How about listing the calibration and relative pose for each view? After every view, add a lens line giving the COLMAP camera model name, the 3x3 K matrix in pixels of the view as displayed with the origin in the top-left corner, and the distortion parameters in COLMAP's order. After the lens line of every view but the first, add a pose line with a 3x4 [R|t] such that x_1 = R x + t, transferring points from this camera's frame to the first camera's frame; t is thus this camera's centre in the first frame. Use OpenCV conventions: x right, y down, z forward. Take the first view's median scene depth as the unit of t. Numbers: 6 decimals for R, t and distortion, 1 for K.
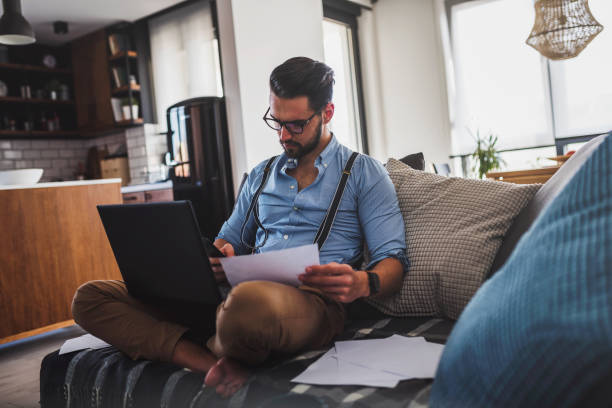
lens RADIAL K [[586.2, 0, 307.2], [0, 586.2, 202.2], [0, 0, 1]] dist [-0.010630, 0.000000]
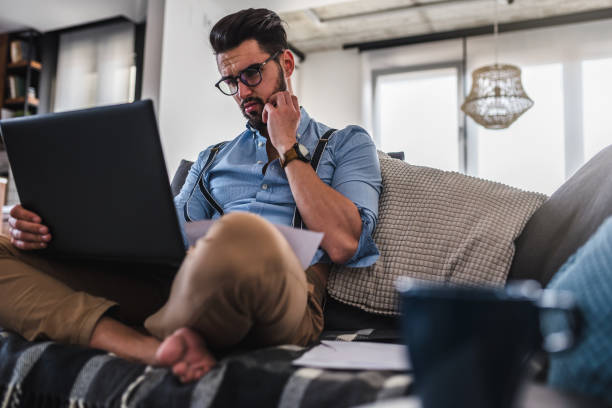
lens RADIAL K [[586.2, 0, 299.8], [0, 586.2, 208.7], [0, 0, 1]] dist [-0.010630, 0.000000]
pose [[0.973779, 0.138143, 0.180750, -0.060668], [-0.113027, 0.983307, -0.142594, 0.082623], [-0.197431, 0.118426, 0.973137, 0.117064]]
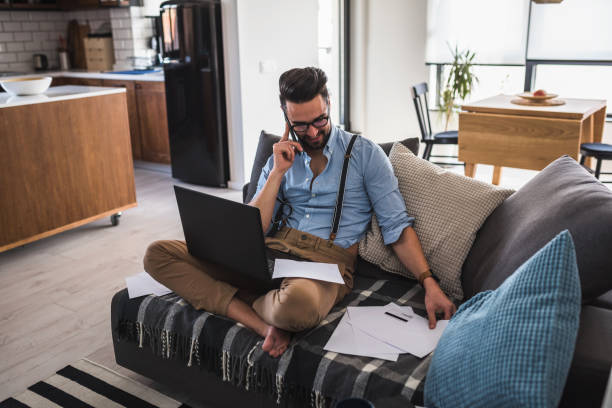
lens RADIAL K [[586.2, 0, 310.8], [0, 586.2, 201.6], [0, 0, 1]] dist [-0.010630, 0.000000]
pose [[0.994498, 0.055992, 0.088532, -0.076118], [-0.076423, 0.965836, 0.247631, -0.146602], [-0.071642, -0.253035, 0.964801, -0.109715]]
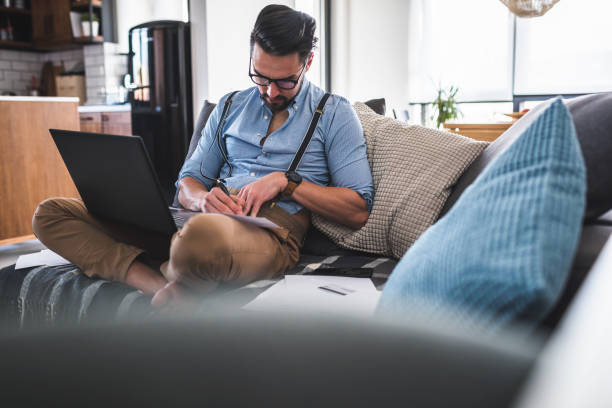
lens RADIAL K [[586.2, 0, 307.5], [0, 586.2, 198.6], [0, 0, 1]] dist [-0.010630, 0.000000]
pose [[0.994166, 0.073355, 0.079073, -0.002895], [-0.081085, 0.991734, 0.099448, -0.002014], [-0.071125, -0.105279, 0.991896, -0.016207]]
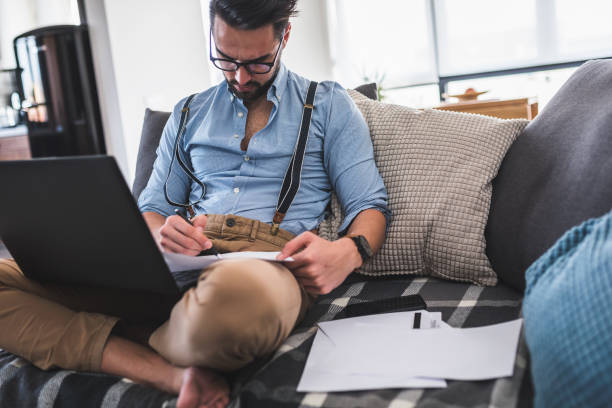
lens RADIAL K [[586.2, 0, 307.8], [0, 586.2, 202.7], [0, 0, 1]] dist [-0.010630, 0.000000]
pose [[0.969580, -0.048920, 0.239836, -0.065483], [0.025847, 0.994809, 0.098424, 0.001372], [-0.243405, -0.089230, 0.965811, 0.115371]]
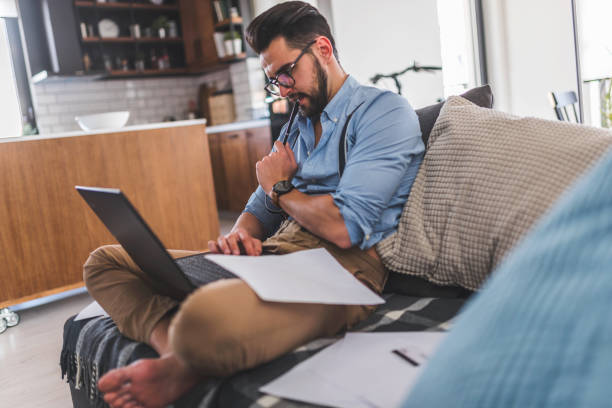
lens RADIAL K [[586.2, 0, 315.2], [0, 586.2, 203.5], [0, 0, 1]] dist [-0.010630, 0.000000]
pose [[0.975920, 0.009310, -0.217928, 0.081733], [0.017577, 0.992483, 0.121115, -0.018231], [0.217417, -0.122029, 0.968421, 0.093467]]
